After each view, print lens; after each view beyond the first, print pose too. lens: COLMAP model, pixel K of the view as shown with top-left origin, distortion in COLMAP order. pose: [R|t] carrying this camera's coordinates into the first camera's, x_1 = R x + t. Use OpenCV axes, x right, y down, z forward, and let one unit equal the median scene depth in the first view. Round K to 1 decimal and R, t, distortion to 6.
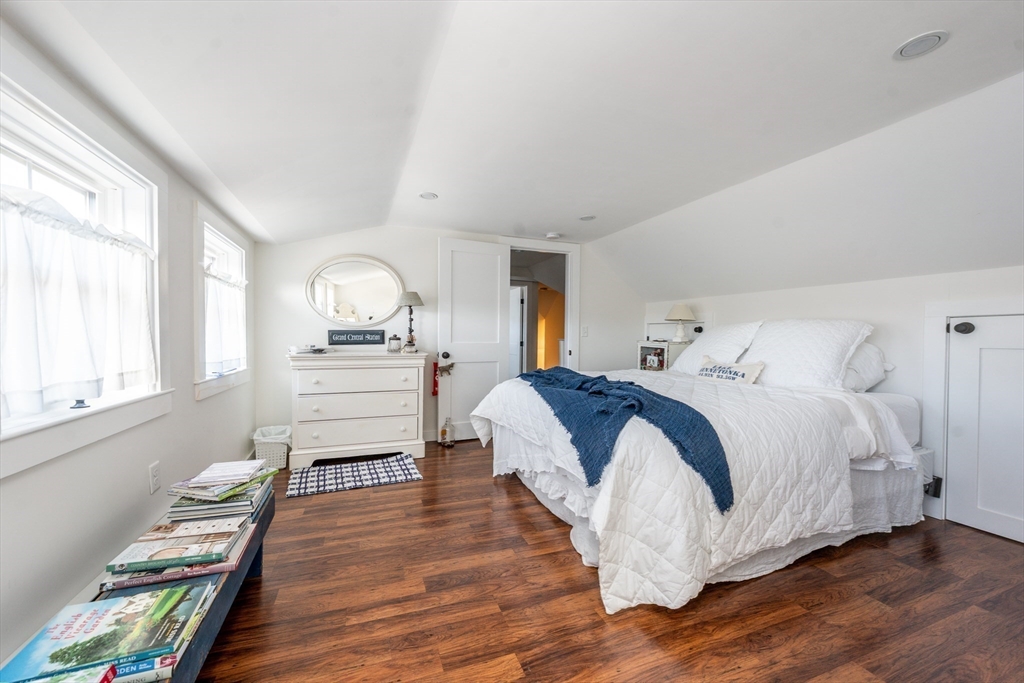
lens RADIAL K [[356.2, 0, 517.7], [0, 356.2, 345.4], [0, 0, 1]] dist [-0.001502, -0.000201]
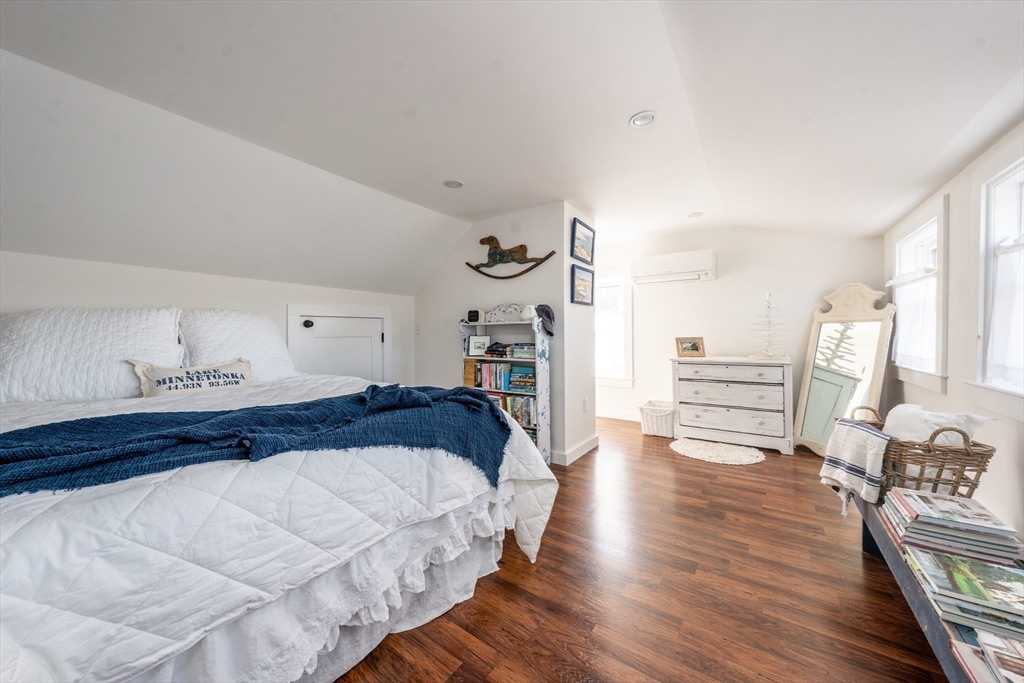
lens RADIAL K [[356.2, 0, 517.0], [0, 356.2, 331.8], [0, 0, 1]] dist [-0.001502, -0.000201]
pose [[-0.529132, -0.002404, 0.848536, -0.771650], [0.019209, 0.999706, 0.014810, -0.036380], [-0.848322, 0.024136, -0.528930, 1.750880]]
